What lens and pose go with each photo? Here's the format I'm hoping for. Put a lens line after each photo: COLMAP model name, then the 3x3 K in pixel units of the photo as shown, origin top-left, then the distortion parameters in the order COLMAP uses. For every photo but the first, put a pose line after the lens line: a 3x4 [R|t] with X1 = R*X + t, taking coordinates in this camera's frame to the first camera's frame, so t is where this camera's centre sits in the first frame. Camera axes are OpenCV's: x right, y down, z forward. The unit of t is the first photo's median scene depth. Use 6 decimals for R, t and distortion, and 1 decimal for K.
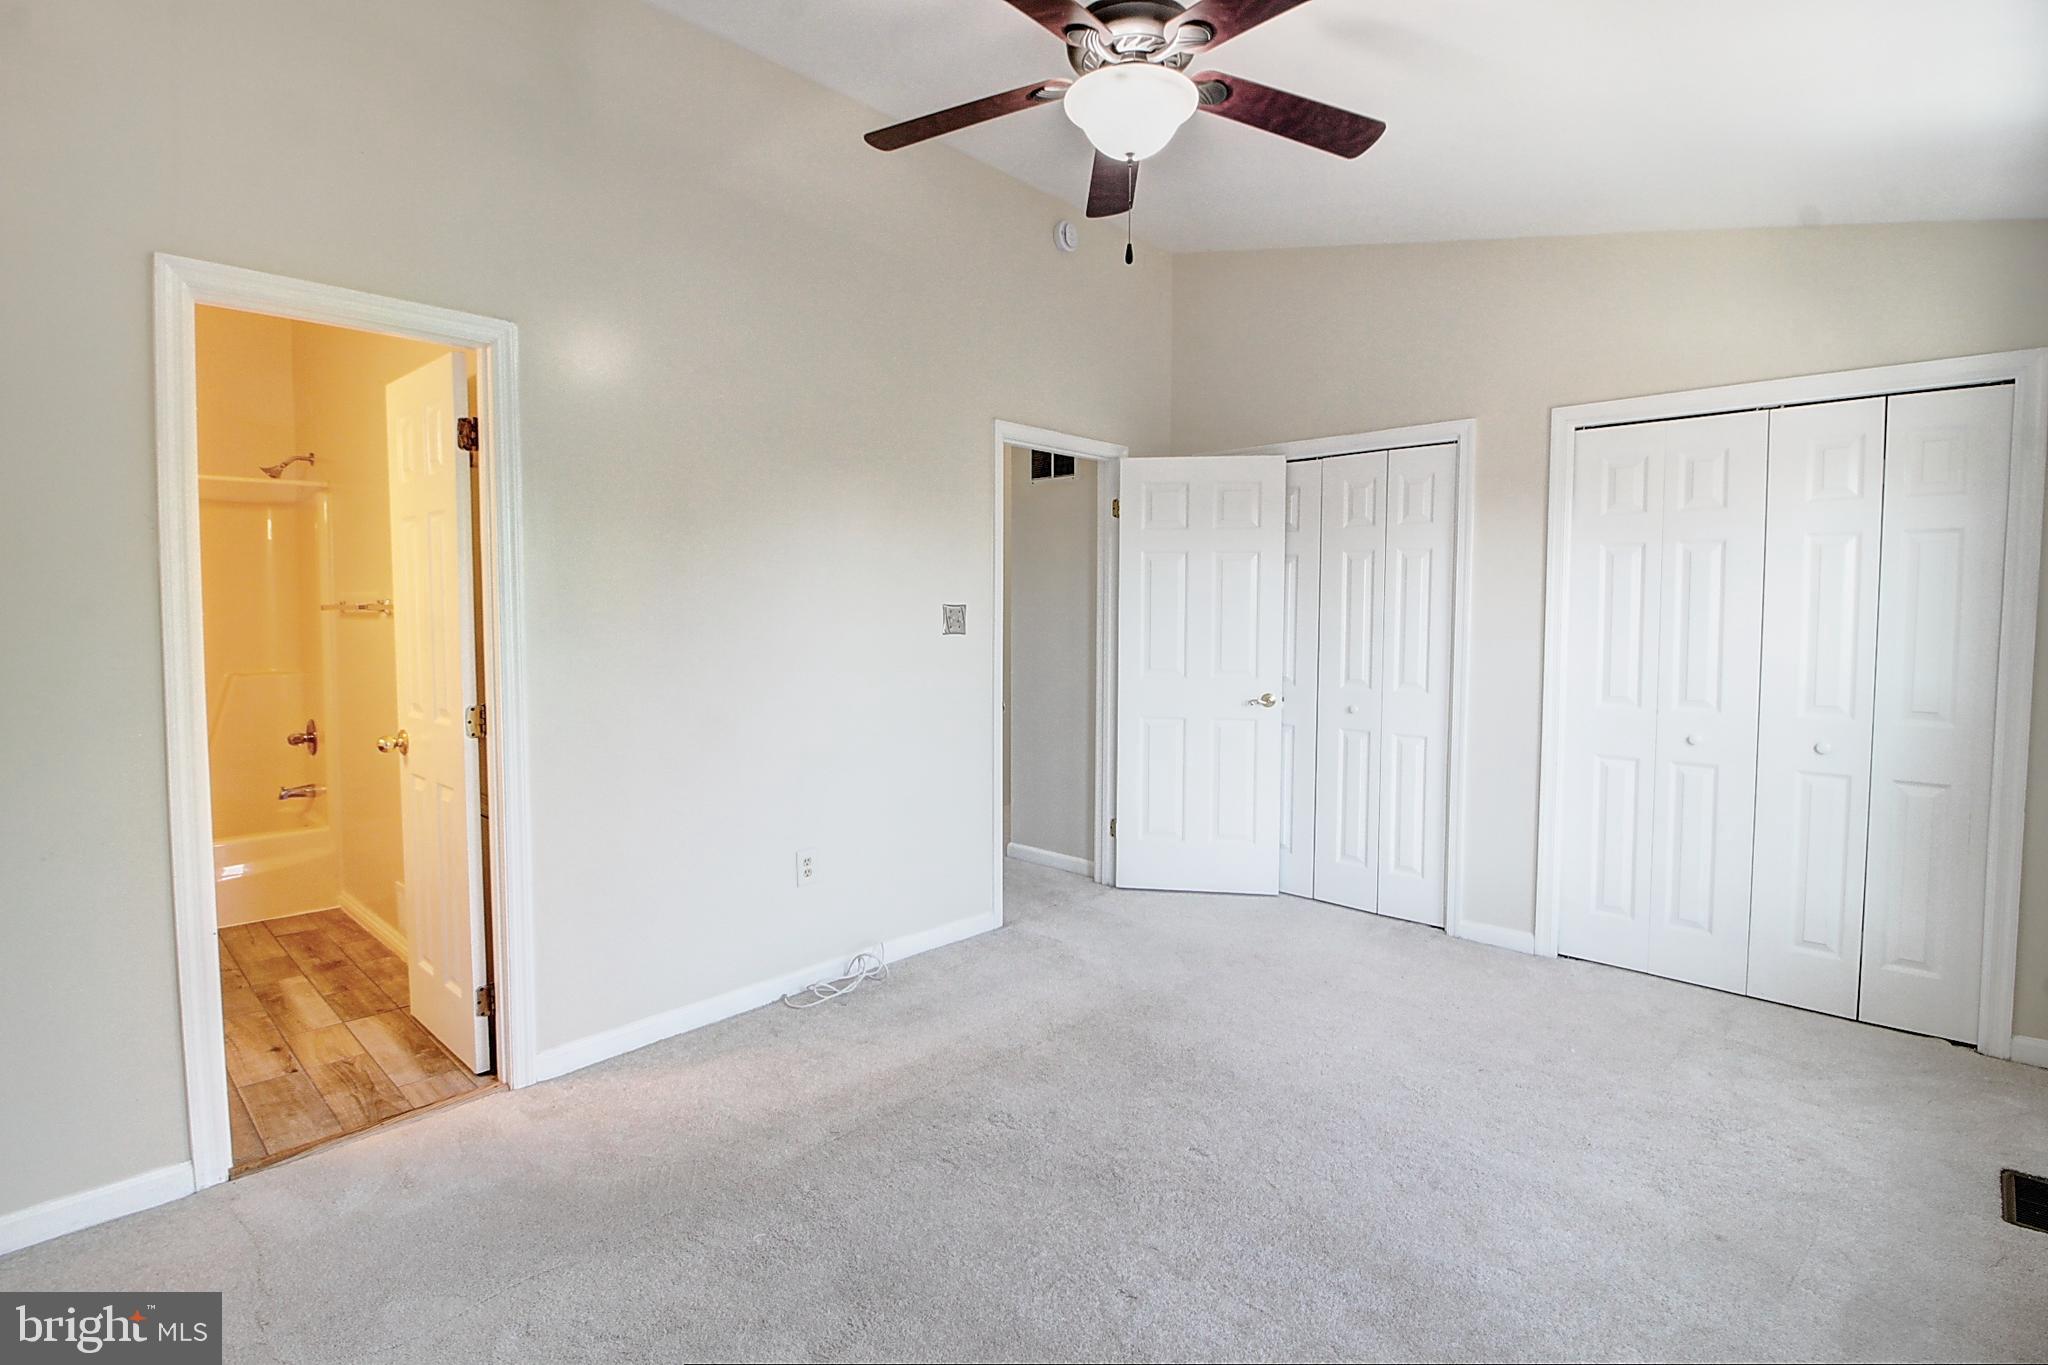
lens RADIAL K [[952.8, 0, 1040.1], [0, 952.8, 670.8], [0, 0, 1]] dist [-0.004623, -0.007420]
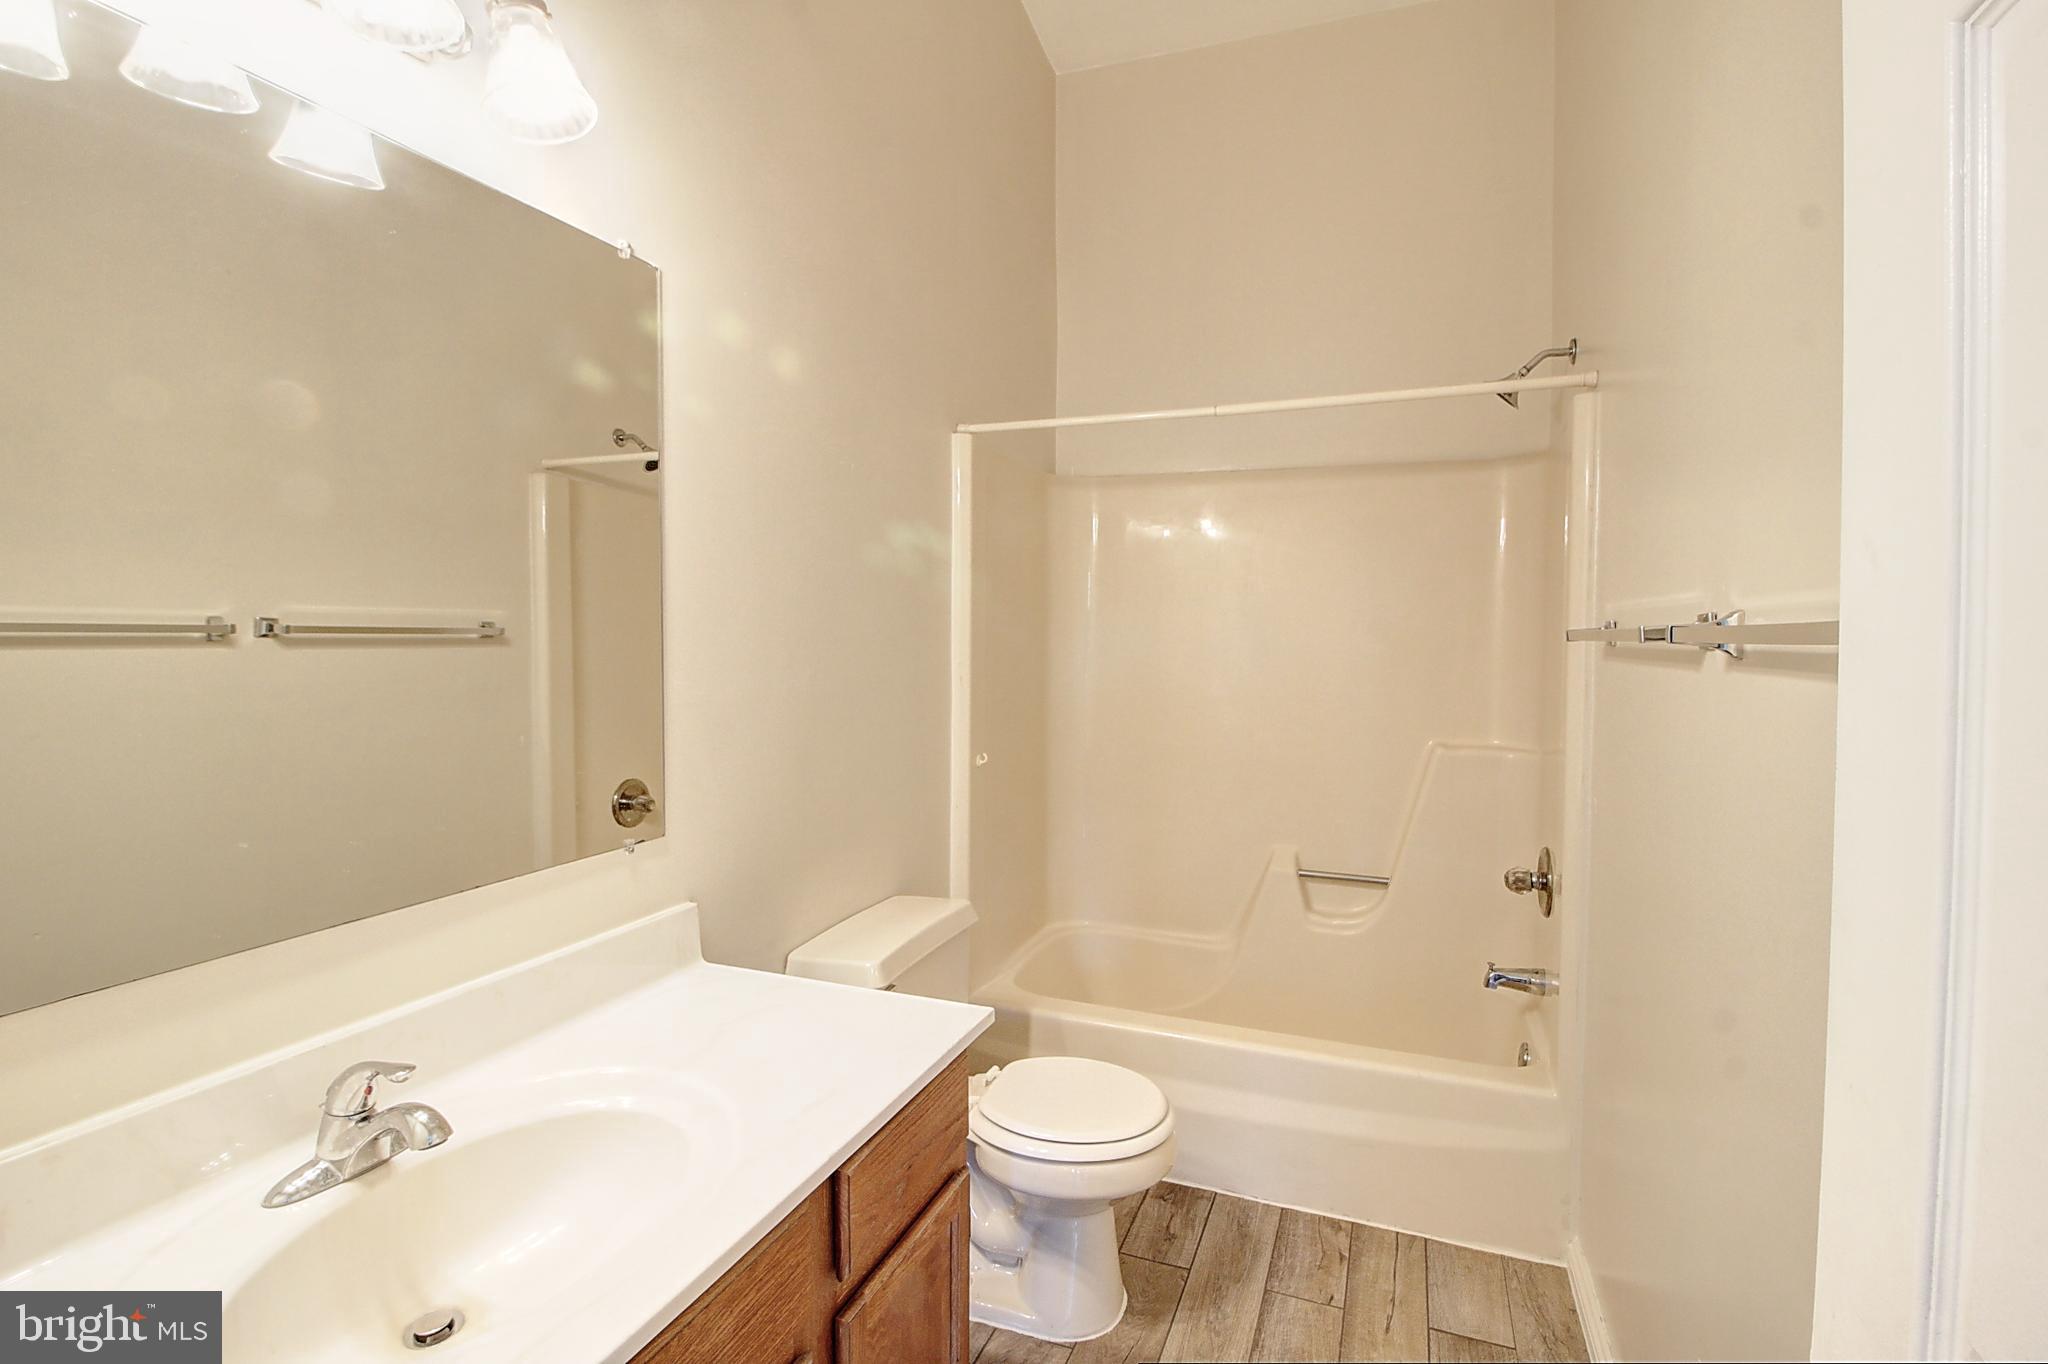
lens RADIAL K [[952.8, 0, 1029.7], [0, 952.8, 668.8], [0, 0, 1]] dist [-0.004623, -0.007420]
pose [[0.362525, 0.026393, -0.931600, -0.386436], [-0.055526, 0.998435, 0.006680, -0.036096], [0.930318, 0.049306, 0.363423, 0.539712]]
